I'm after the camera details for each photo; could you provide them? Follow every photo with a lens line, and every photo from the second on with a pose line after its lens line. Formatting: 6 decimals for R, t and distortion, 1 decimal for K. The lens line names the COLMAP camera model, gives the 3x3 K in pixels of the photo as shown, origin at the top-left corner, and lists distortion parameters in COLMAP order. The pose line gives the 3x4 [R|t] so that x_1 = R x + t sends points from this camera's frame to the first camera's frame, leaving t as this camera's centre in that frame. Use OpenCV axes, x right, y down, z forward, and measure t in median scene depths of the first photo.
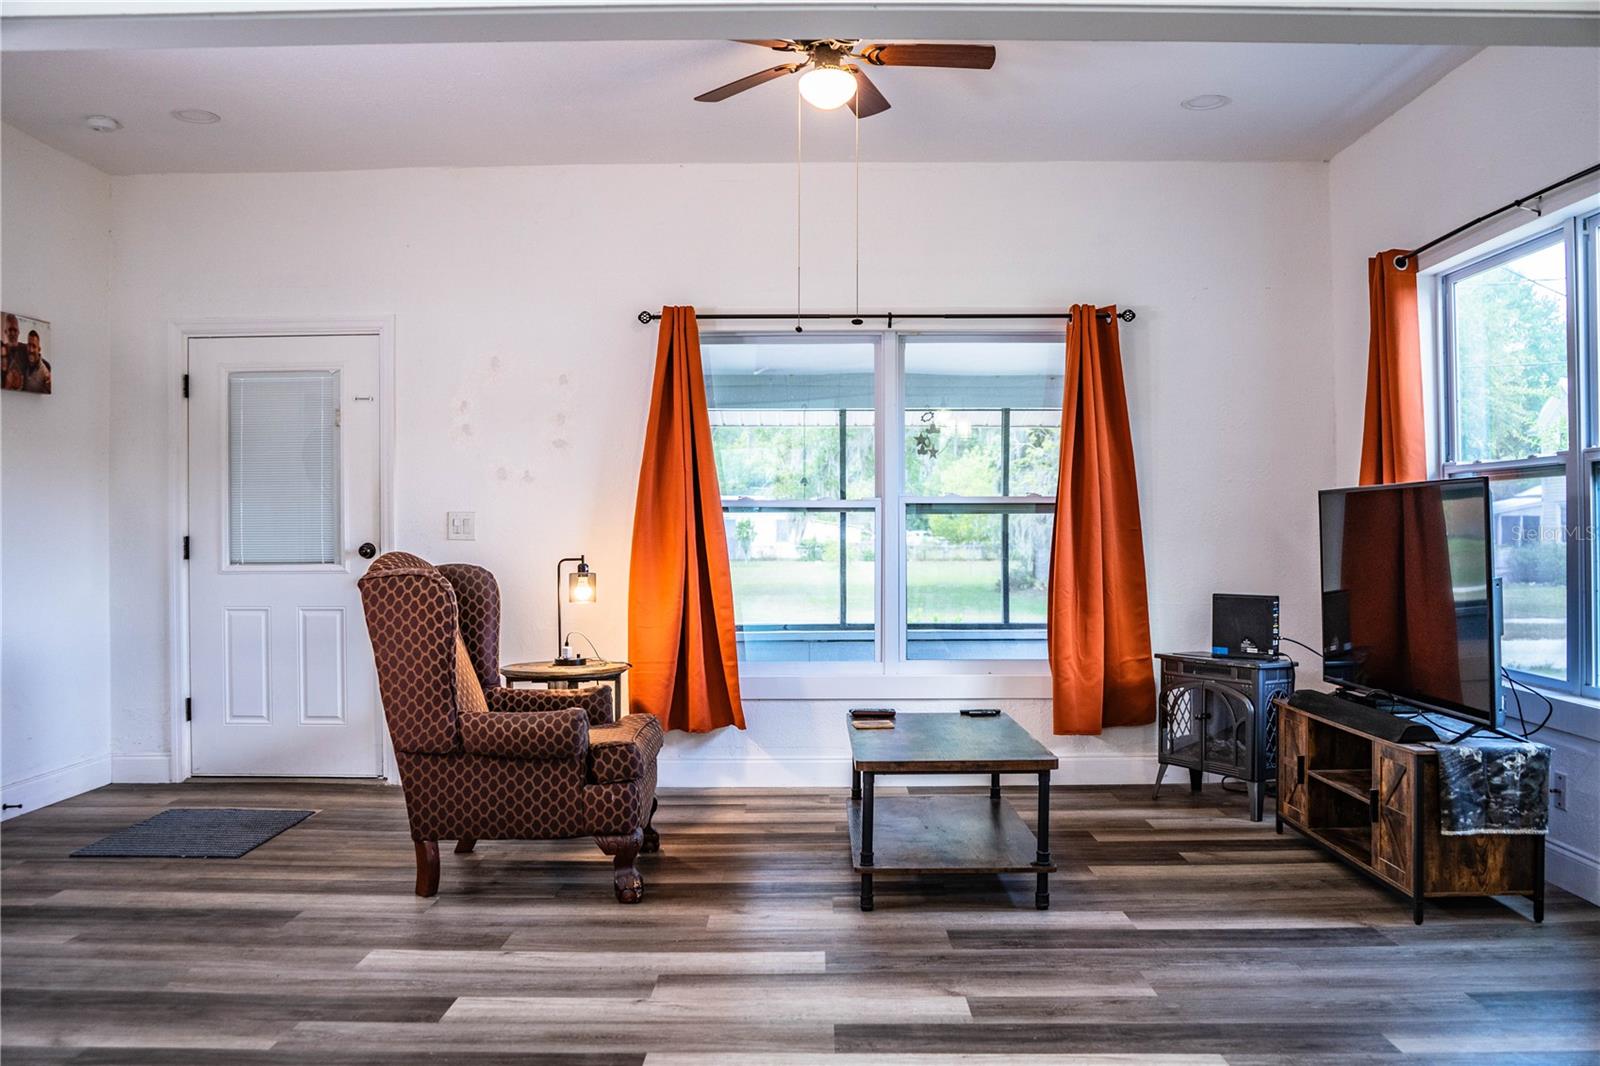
lens RADIAL K [[1305.1, 0, 799.1], [0, 1305.1, 523.4], [0, 0, 1]] dist [-0.109123, 0.066724]
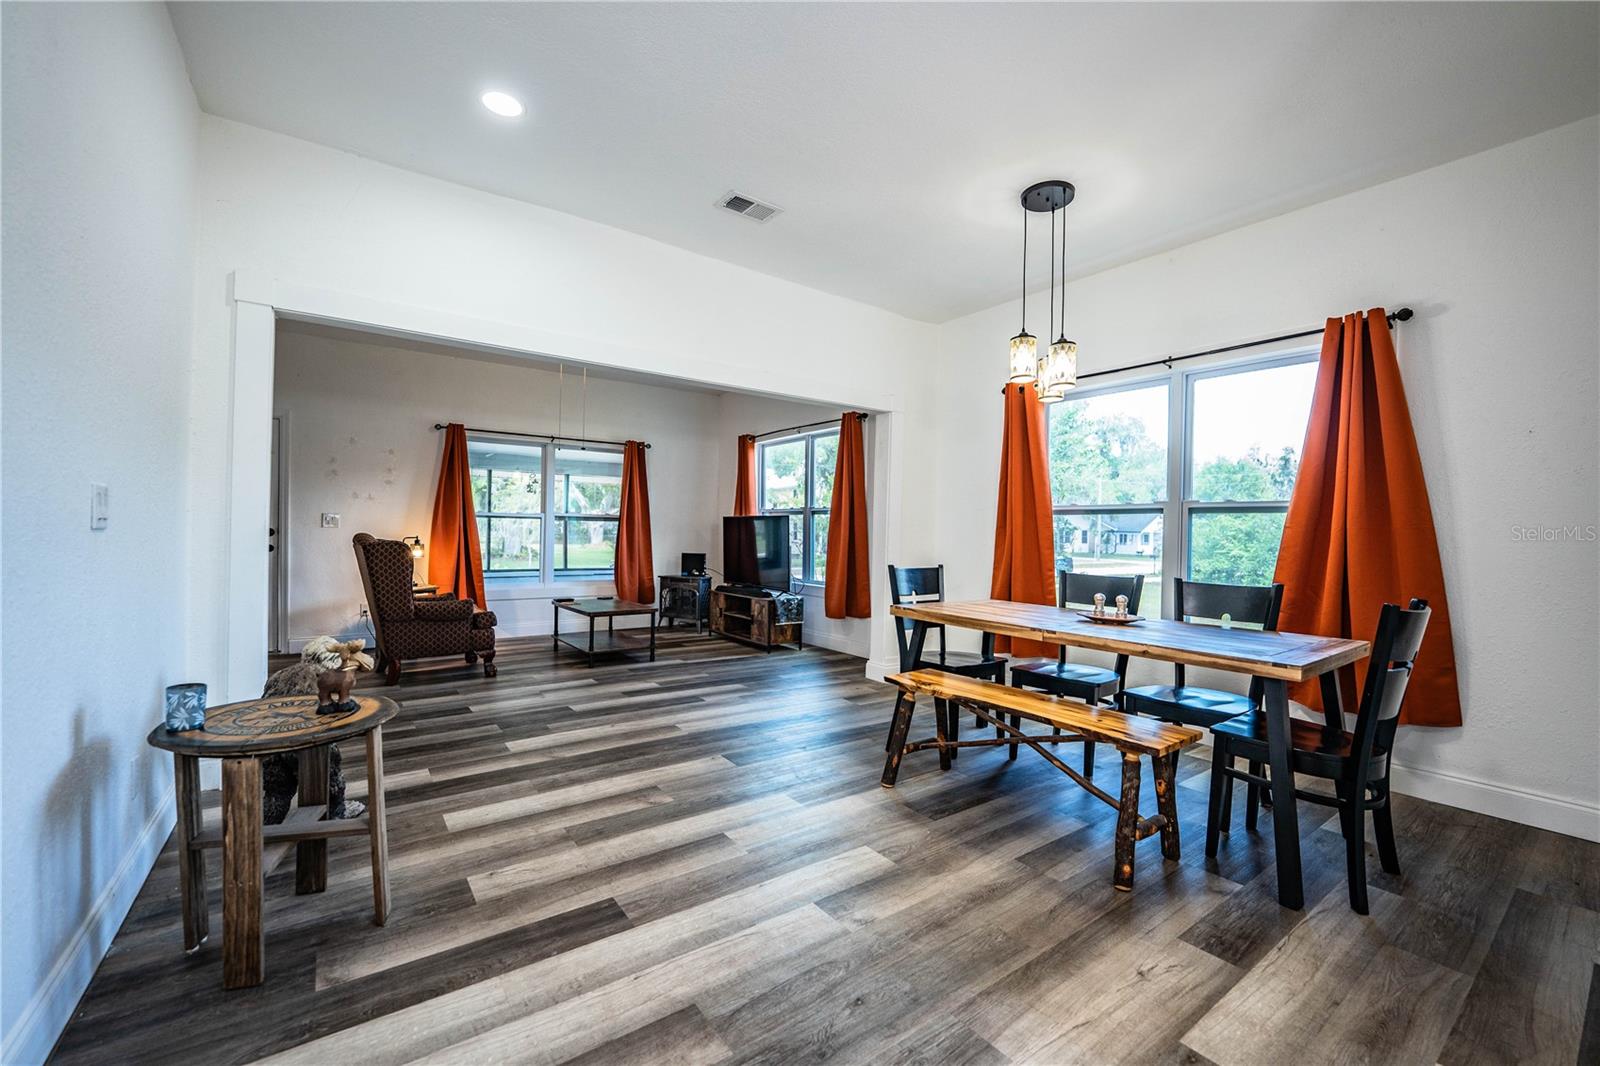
lens RADIAL K [[654.2, 0, 802.9], [0, 654.2, 536.5], [0, 0, 1]] dist [-0.028113, 0.004267]
pose [[0.800990, 0.012067, 0.598555, -0.320330], [-0.022236, 0.999707, 0.009602, 0.001239], [-0.598264, -0.021001, 0.801024, -0.272868]]
